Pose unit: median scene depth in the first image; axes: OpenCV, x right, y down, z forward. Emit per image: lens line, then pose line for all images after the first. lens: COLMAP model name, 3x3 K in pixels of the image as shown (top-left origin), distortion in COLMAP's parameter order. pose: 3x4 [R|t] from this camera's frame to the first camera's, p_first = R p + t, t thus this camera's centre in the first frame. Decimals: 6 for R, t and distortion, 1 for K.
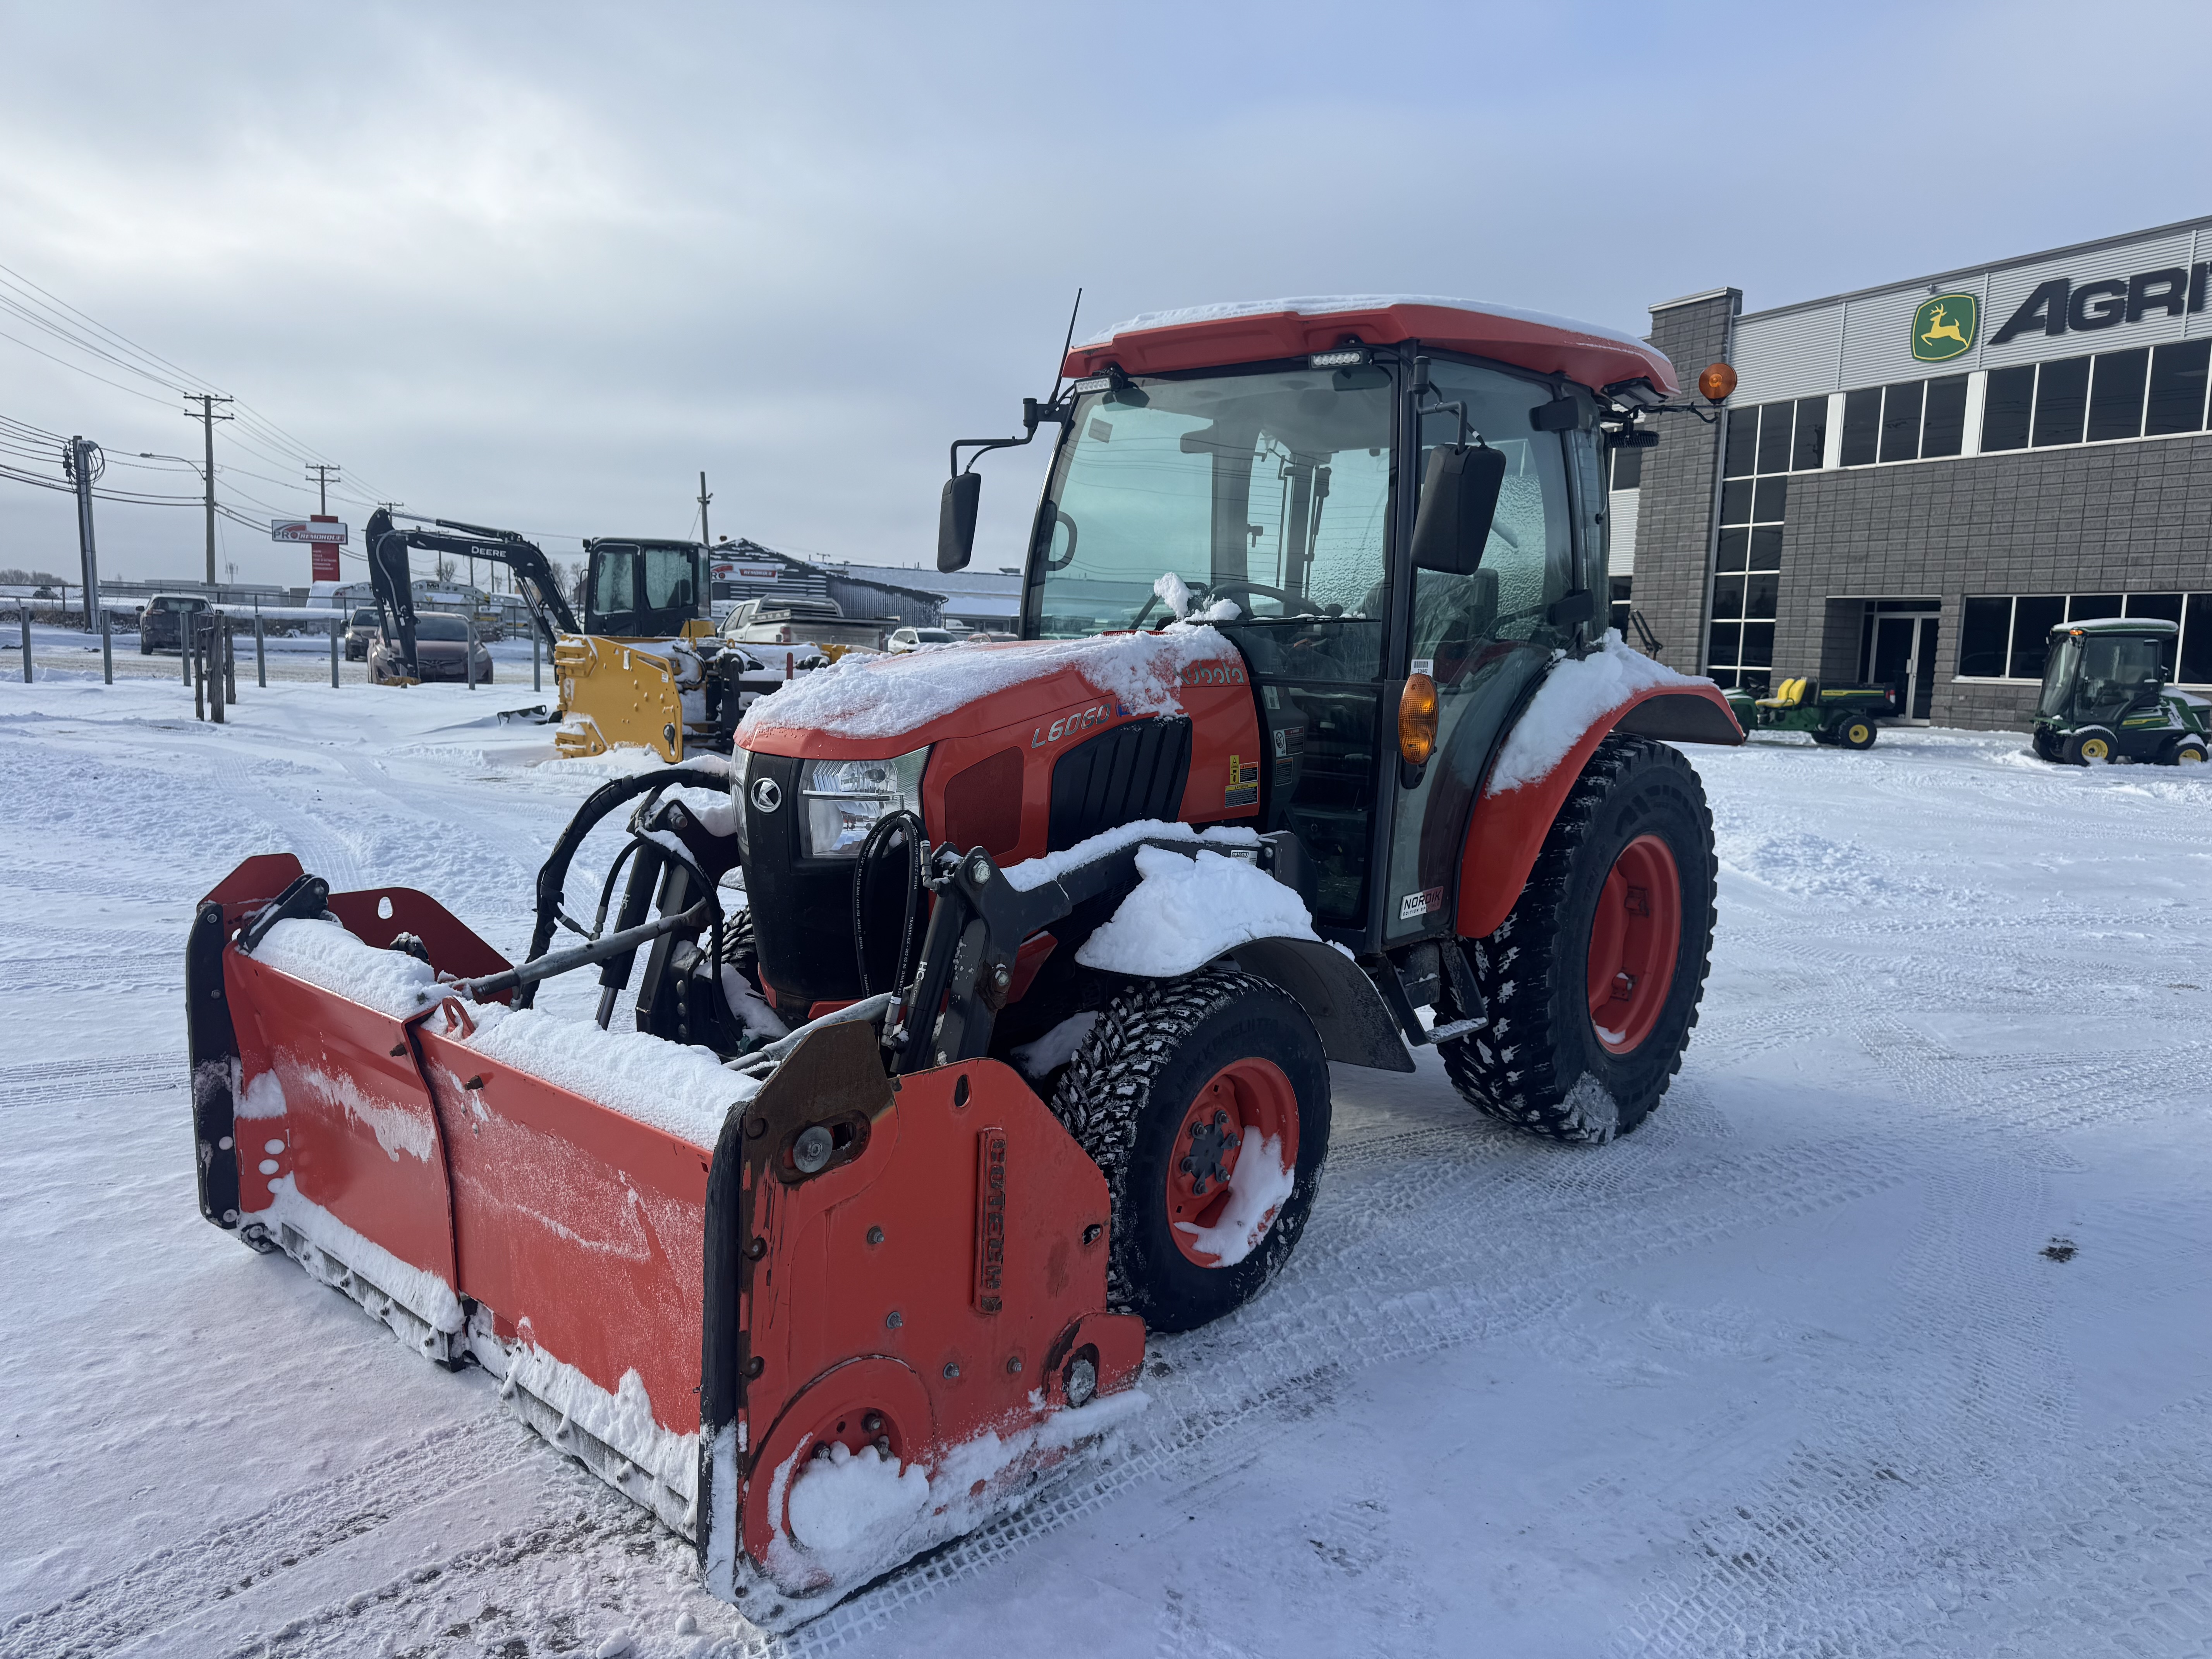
lens RADIAL K [[1563.1, 0, 1104.9], [0, 1563.1, 839.5], [0, 0, 1]] dist [0.113453, -0.189607]
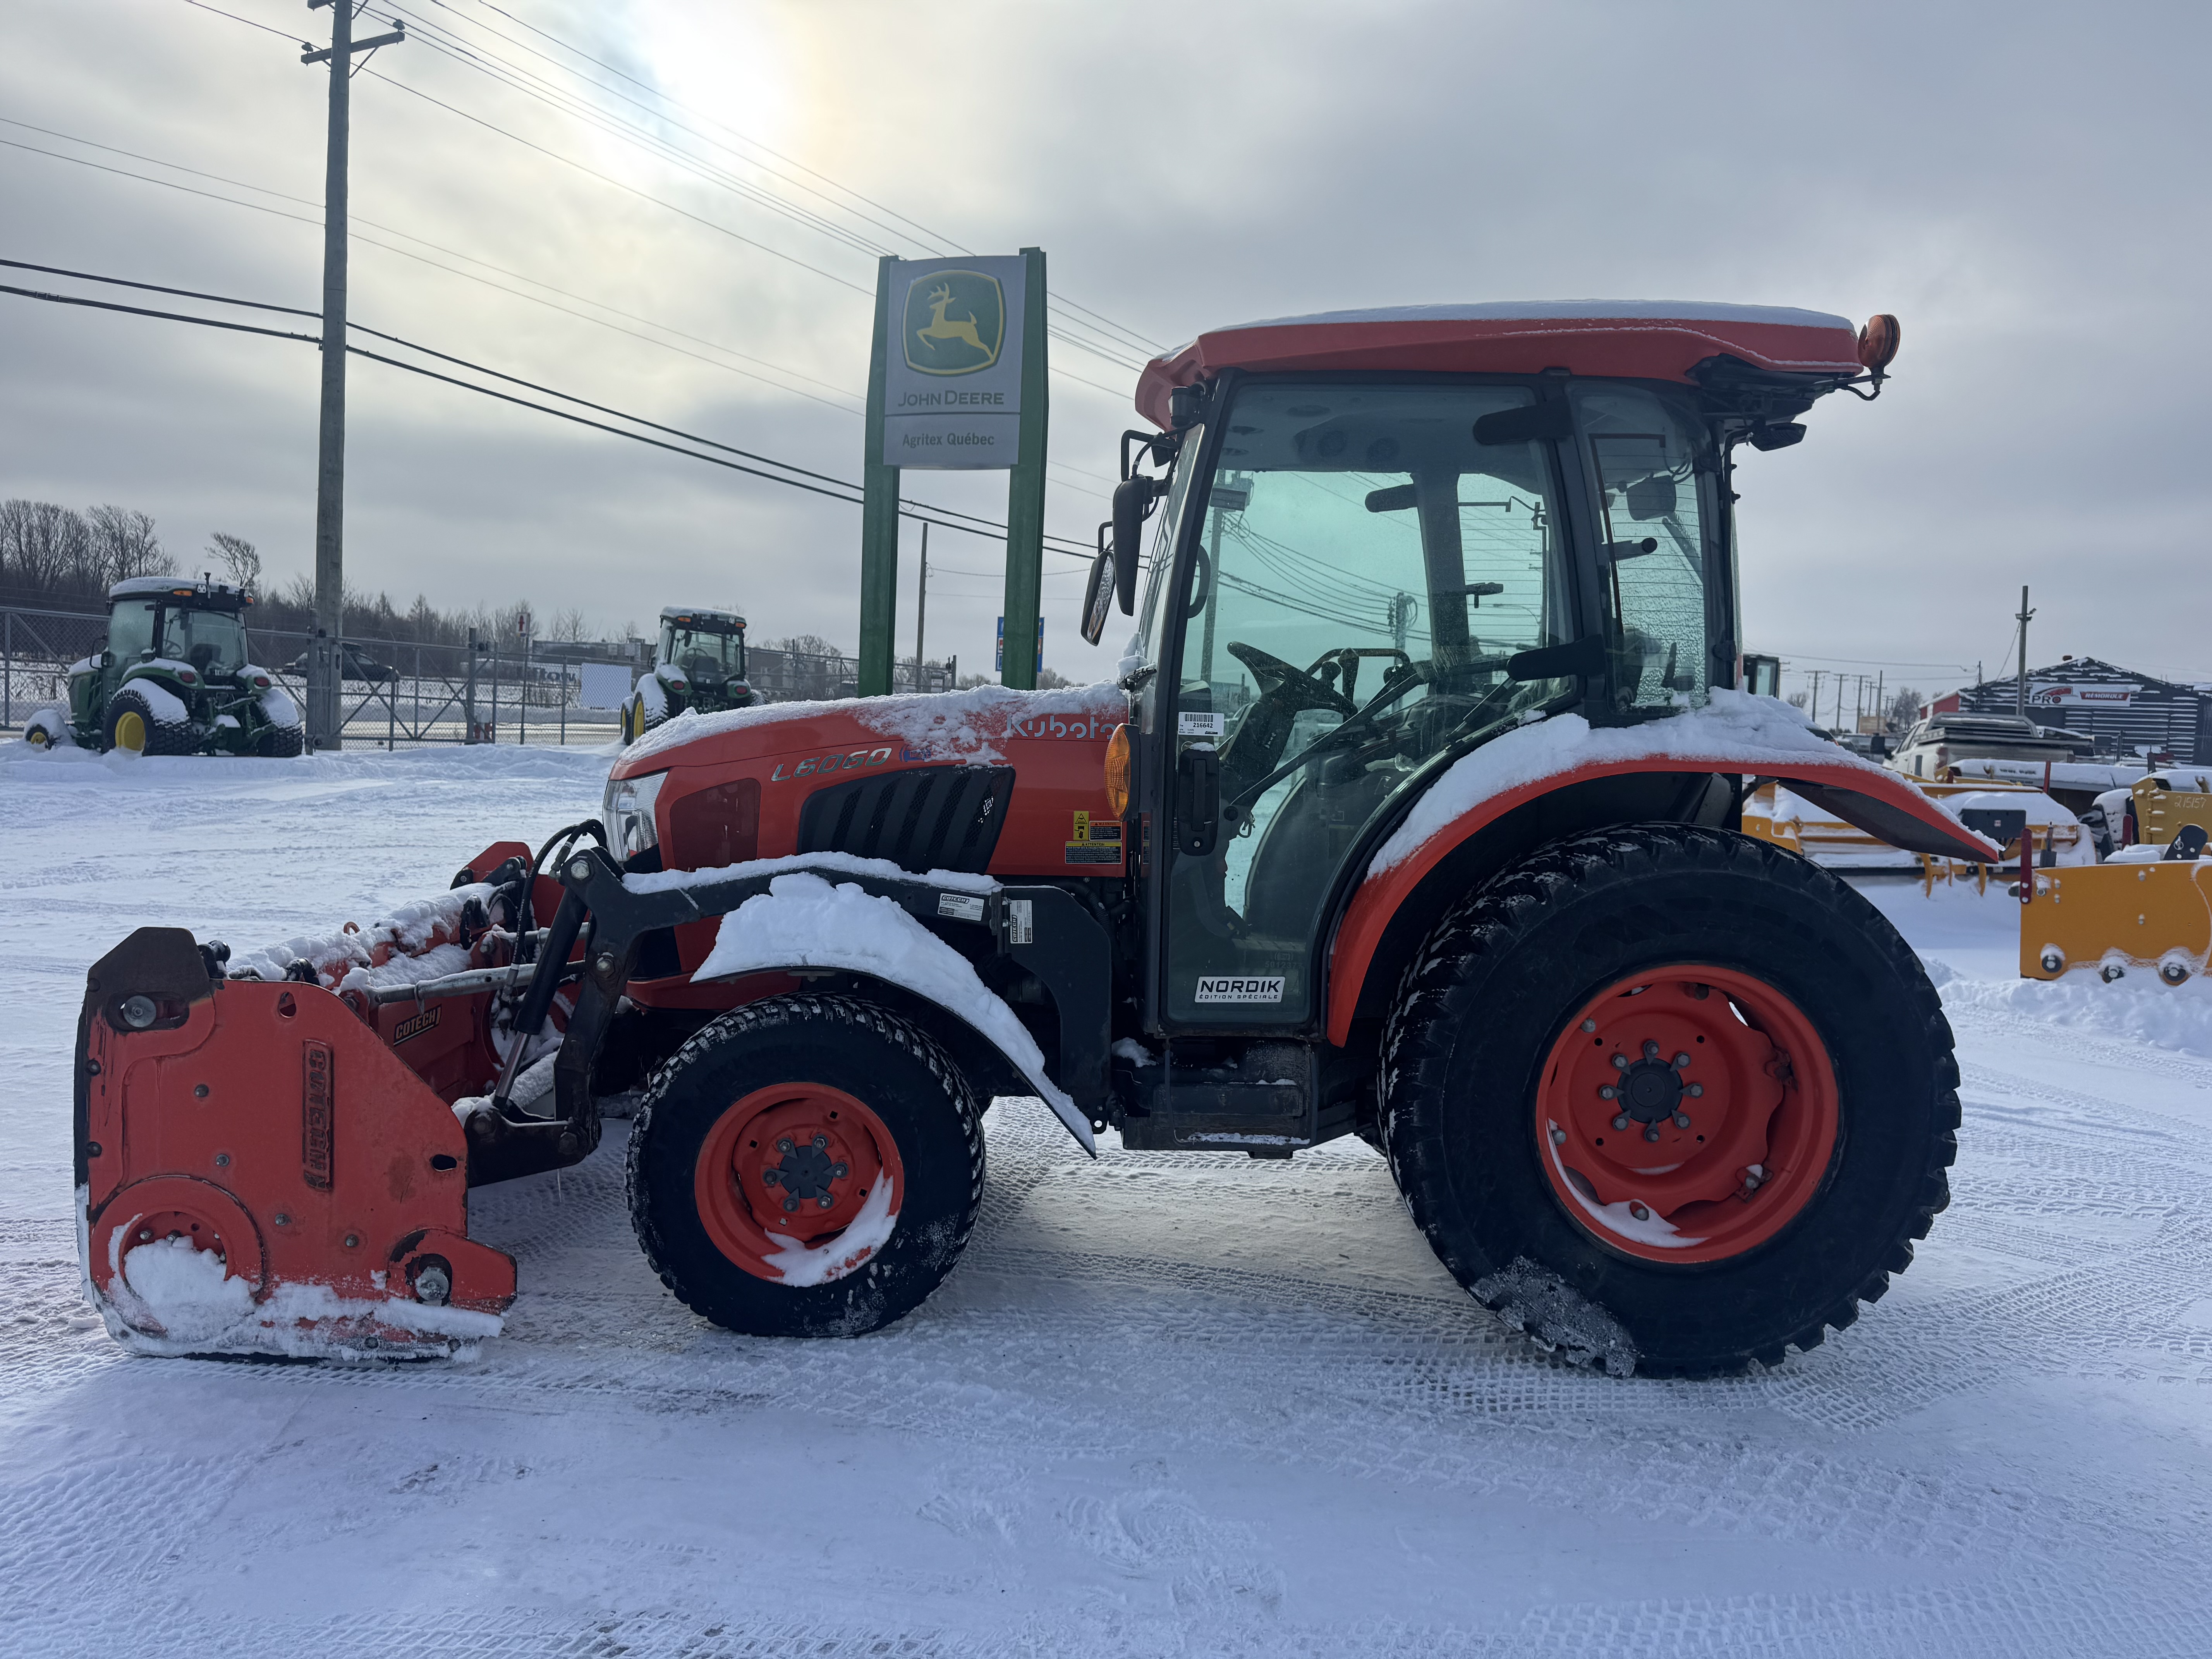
lens RADIAL K [[1570.7, 0, 1106.0], [0, 1570.7, 829.5], [0, 0, 1]] dist [0.045635, -0.043680]
pose [[0.675436, 0.045131, -0.736037, 0.890010], [-0.111205, 0.992945, -0.041165, -0.004421], [0.728986, 0.109656, 0.675689, 0.389264]]
